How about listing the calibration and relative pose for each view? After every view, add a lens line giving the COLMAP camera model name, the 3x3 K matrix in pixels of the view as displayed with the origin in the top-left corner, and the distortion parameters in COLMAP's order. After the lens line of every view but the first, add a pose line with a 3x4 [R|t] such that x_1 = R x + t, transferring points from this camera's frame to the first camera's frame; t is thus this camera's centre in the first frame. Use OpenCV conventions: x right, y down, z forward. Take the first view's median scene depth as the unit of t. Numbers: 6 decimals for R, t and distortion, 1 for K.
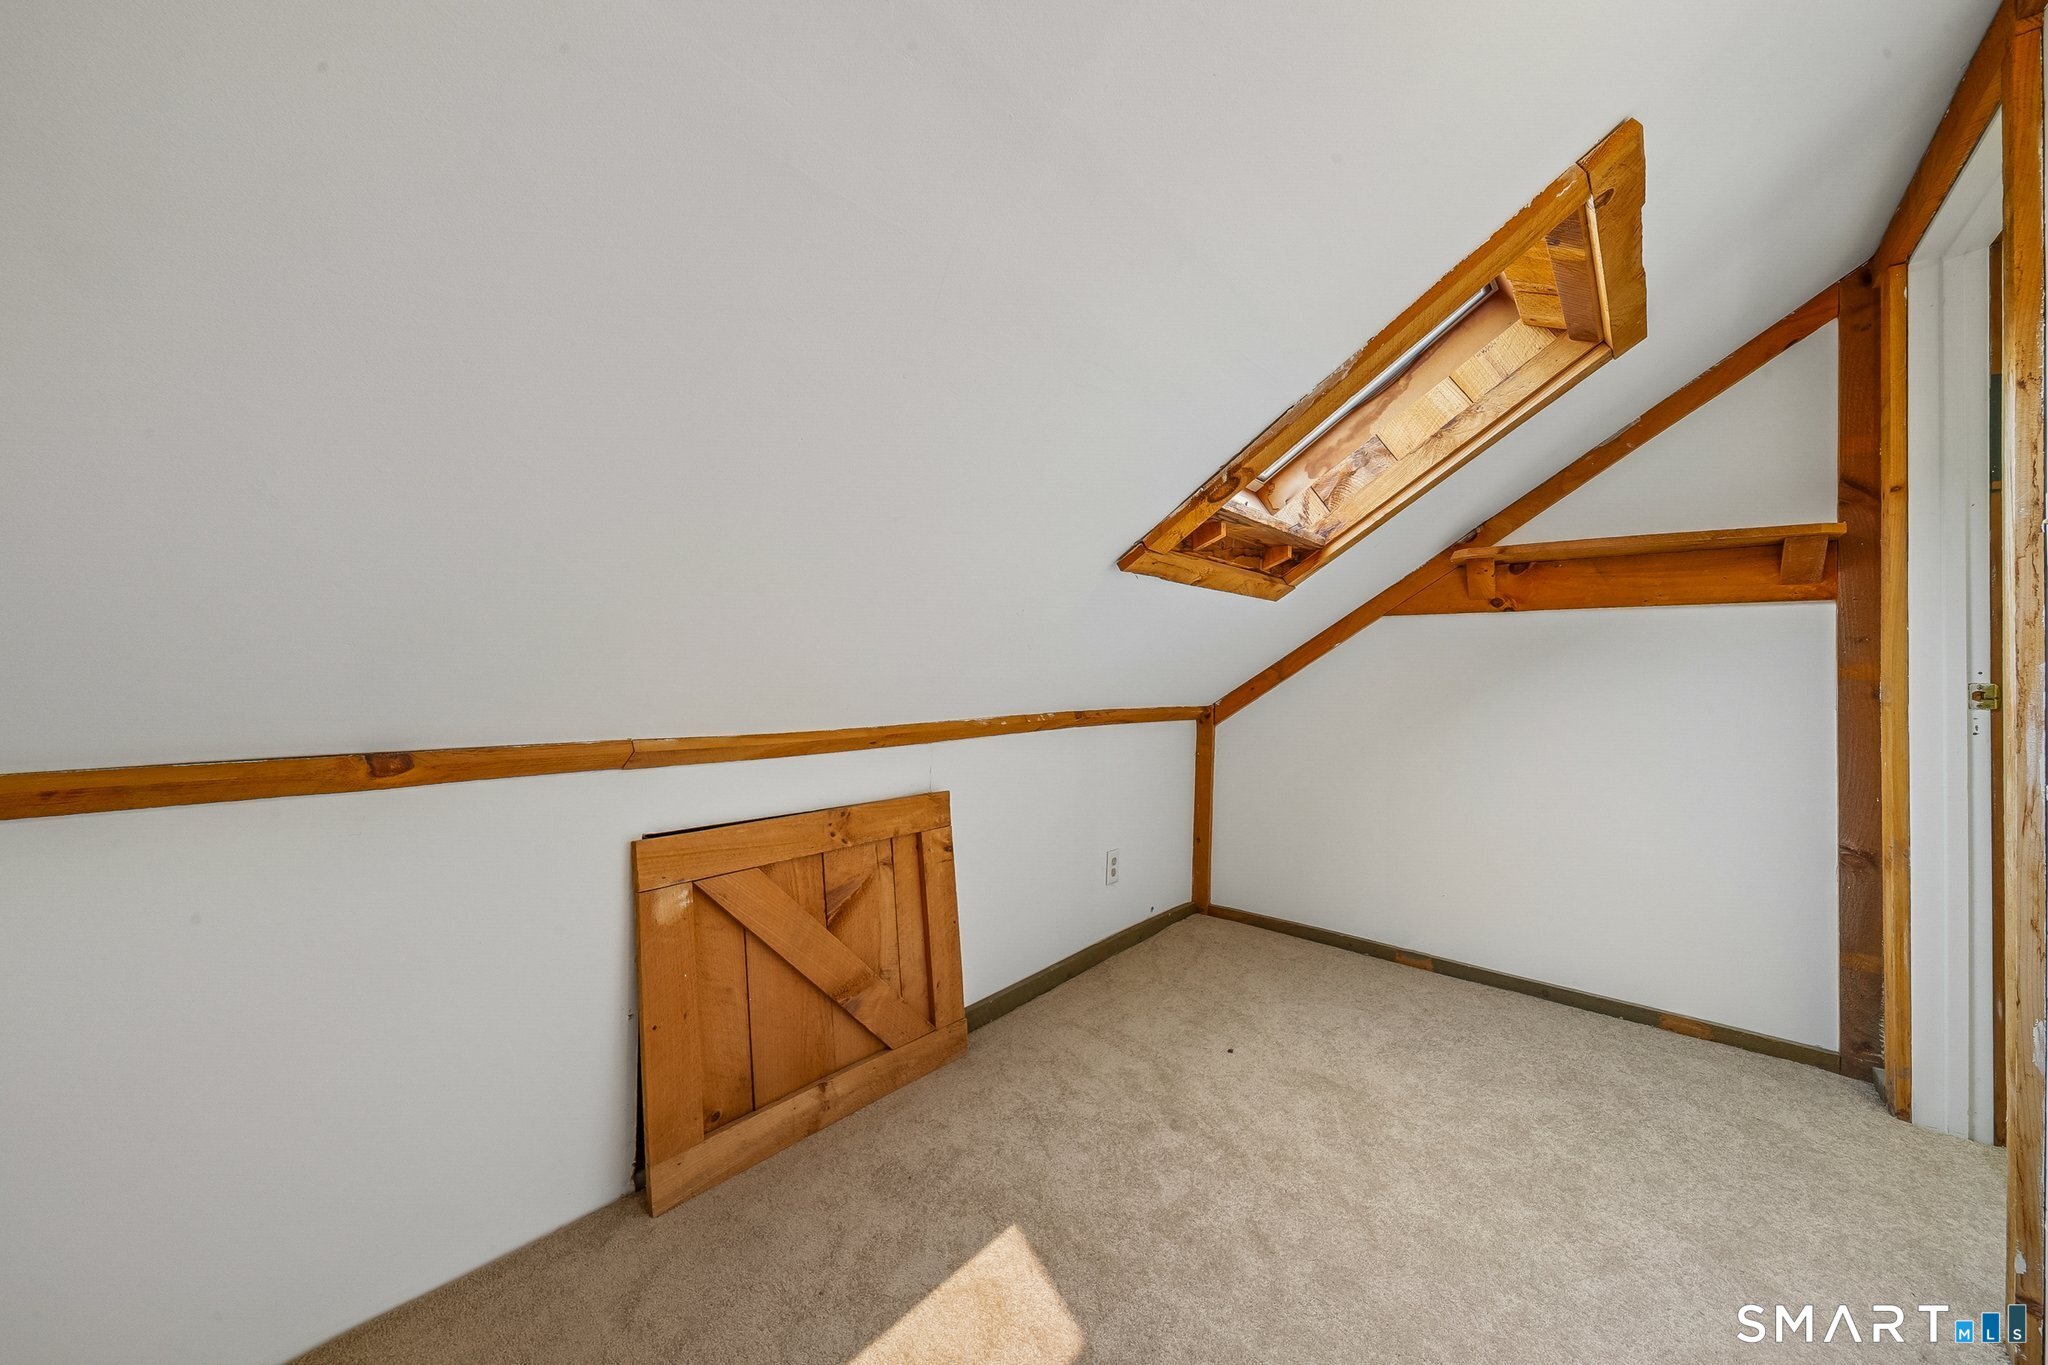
lens RADIAL K [[713.4, 0, 1022.6], [0, 713.4, 680.2], [0, 0, 1]] dist [-0.008870, -0.000111]
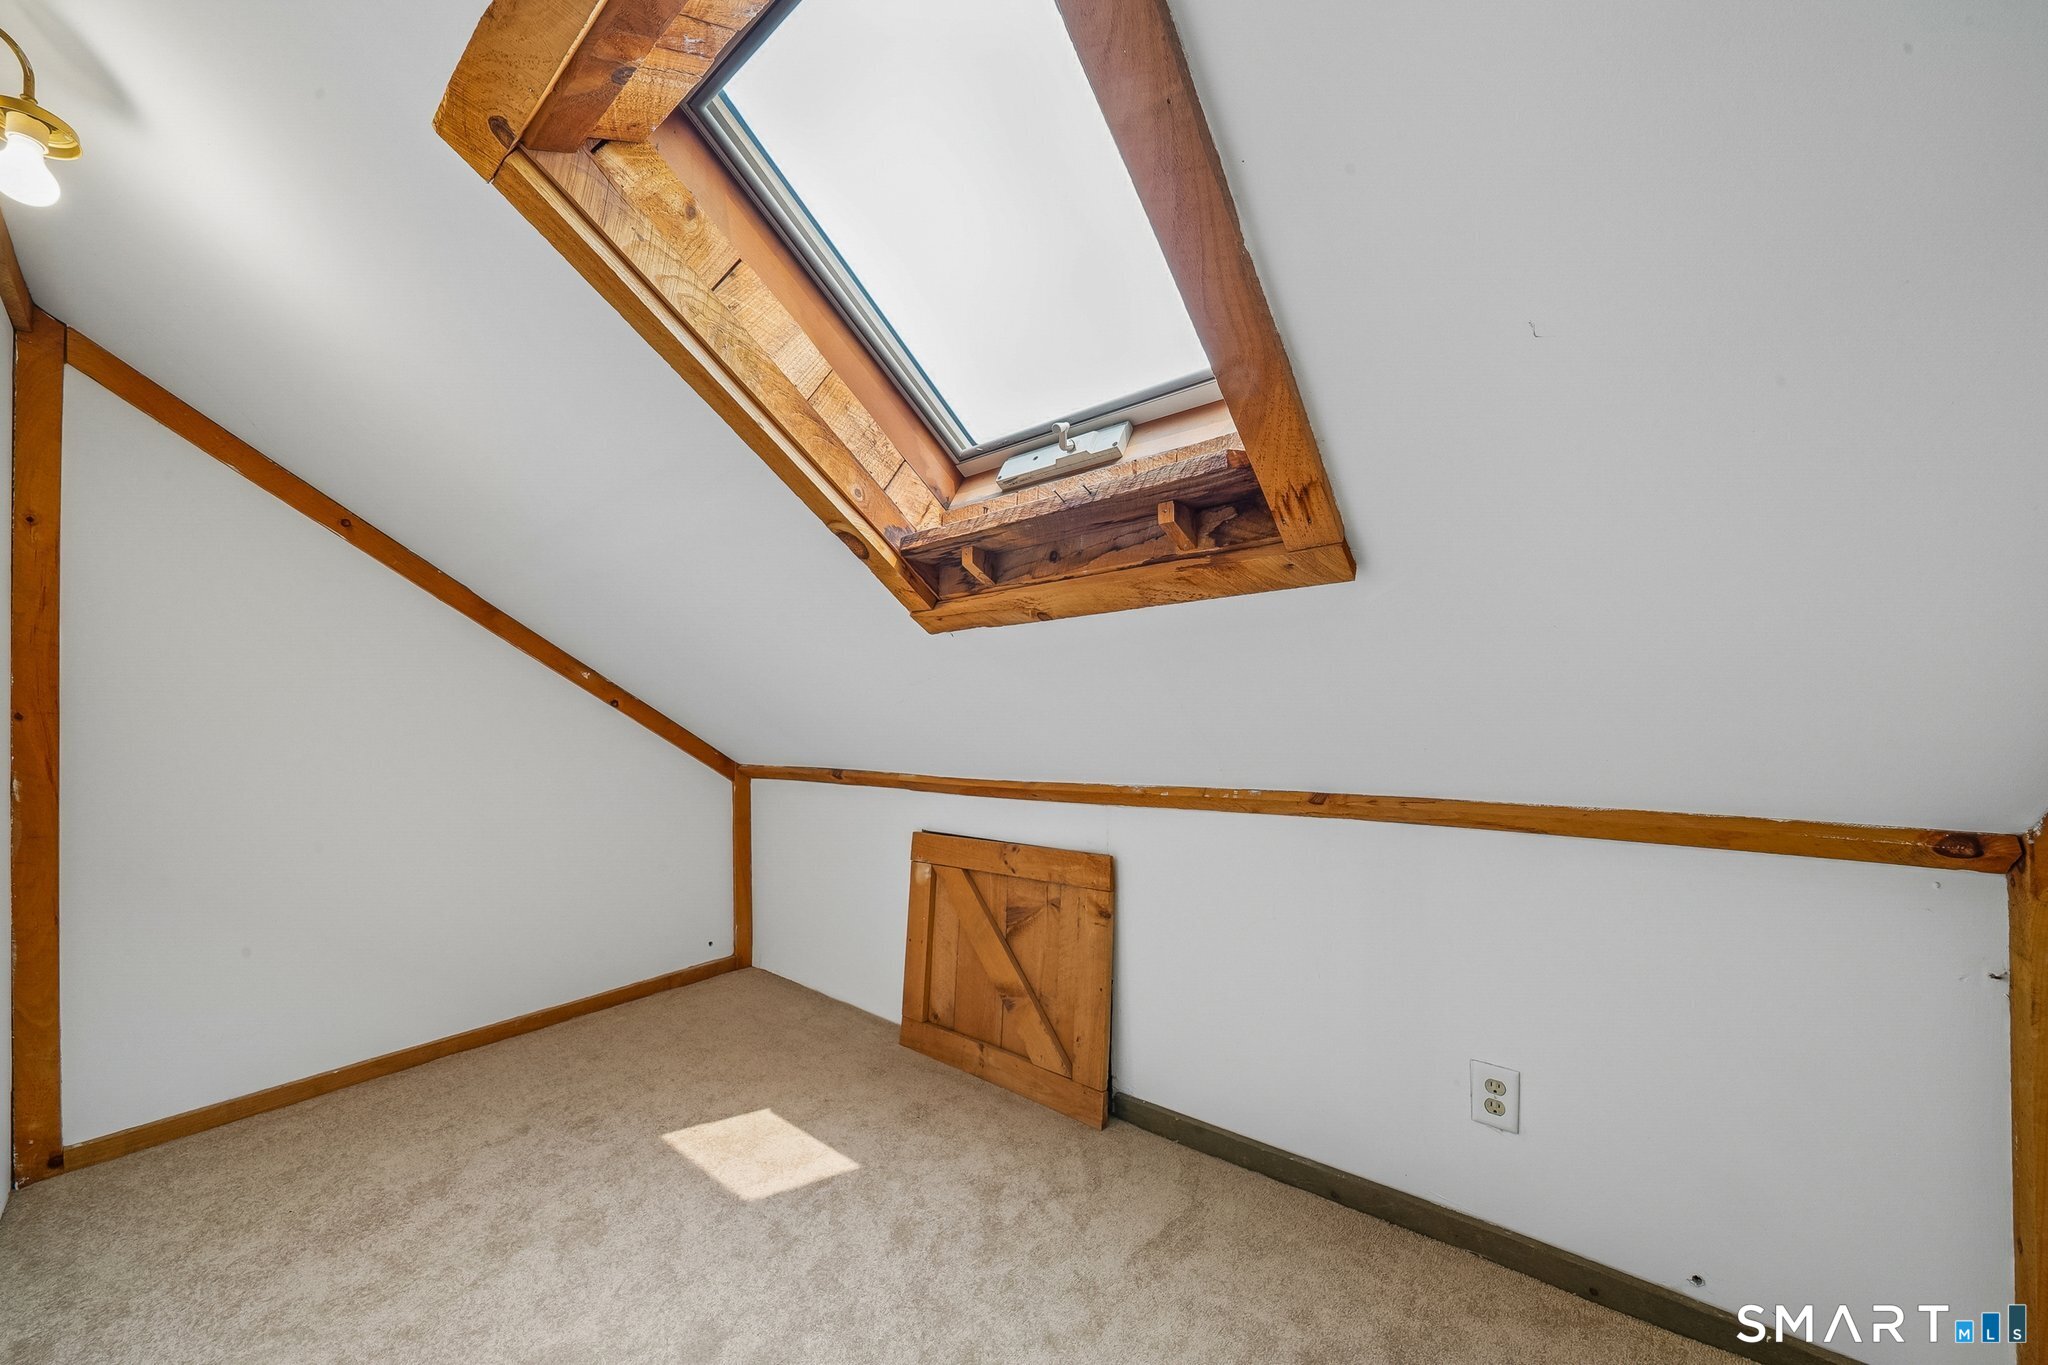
lens RADIAL K [[713.4, 0, 1004.6], [0, 713.4, 732.8], [0, 0, 1]] dist [-0.008870, -0.000111]
pose [[0.037766, -0.004609, -0.999276, 0.864975], [-0.010083, 0.999937, -0.004993, -0.007086], [0.999236, 0.010264, 0.037717, 0.814140]]
